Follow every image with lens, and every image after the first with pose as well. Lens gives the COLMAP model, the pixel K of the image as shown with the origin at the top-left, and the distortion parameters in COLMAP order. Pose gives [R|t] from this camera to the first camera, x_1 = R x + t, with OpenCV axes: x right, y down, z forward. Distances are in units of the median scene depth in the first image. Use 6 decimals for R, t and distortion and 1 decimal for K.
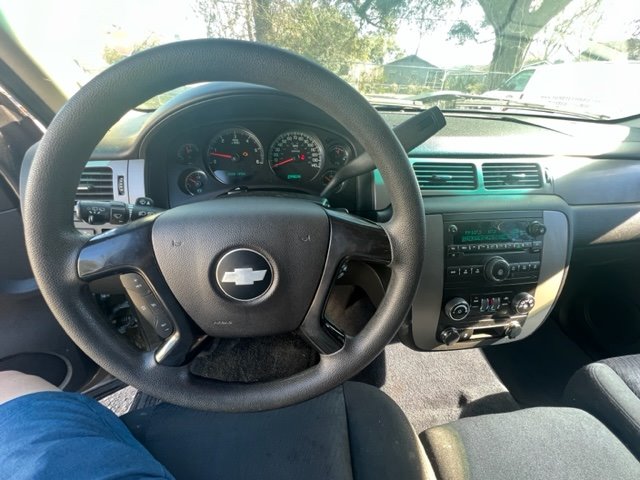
lens RADIAL K [[260.4, 0, 318.2], [0, 260.4, 237.3], [0, 0, 1]] dist [-0.013488, 0.000690]
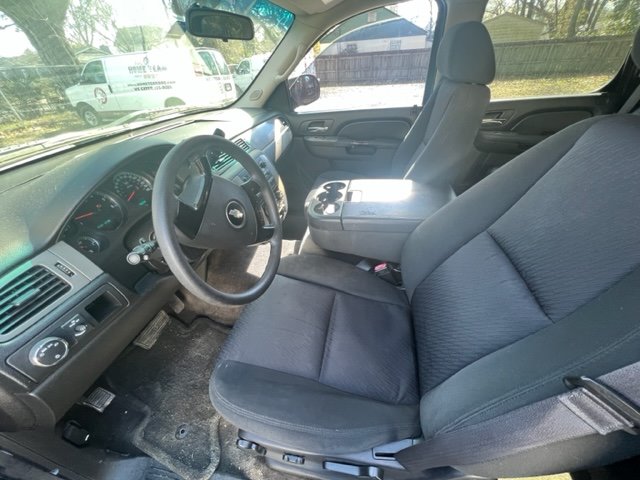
lens RADIAL K [[260.4, 0, 319.8], [0, 260.4, 242.0], [0, 0, 1]] dist [-0.013488, 0.000690]
pose [[0.324638, -0.595319, 0.734987, -0.947770], [0.556565, 0.748534, 0.360462, -0.063560], [-0.764752, 0.292048, 0.574336, -0.411590]]
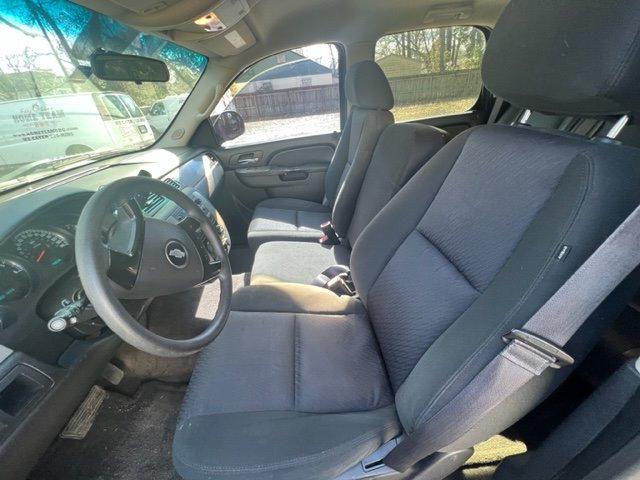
lens RADIAL K [[260.4, 0, 322.2], [0, 260.4, 241.6], [0, 0, 1]] dist [-0.013488, 0.000690]
pose [[0.047746, -0.548777, 0.834604, -0.992837], [0.601019, 0.683159, 0.414813, -0.068039], [-0.797807, 0.481807, 0.362444, -0.403468]]
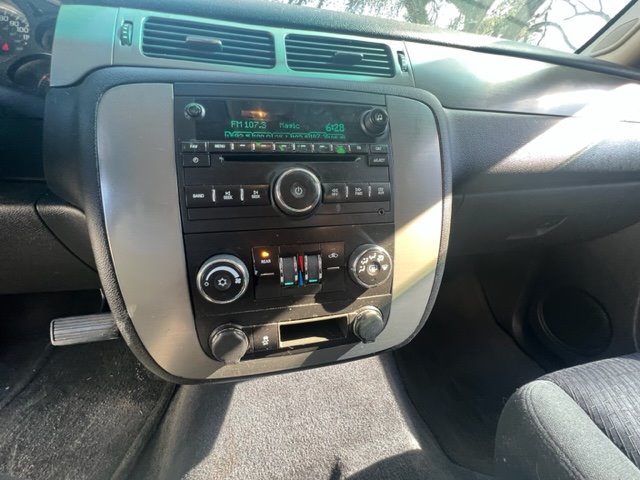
lens RADIAL K [[260.4, 0, 323.9], [0, 260.4, 238.3], [0, 0, 1]] dist [-0.013488, 0.000690]
pose [[0.995469, -0.040432, 0.086057, 0.635124], [0.053265, 0.986868, -0.152494, 0.265550], [-0.078761, 0.156387, 0.984551, 0.472455]]
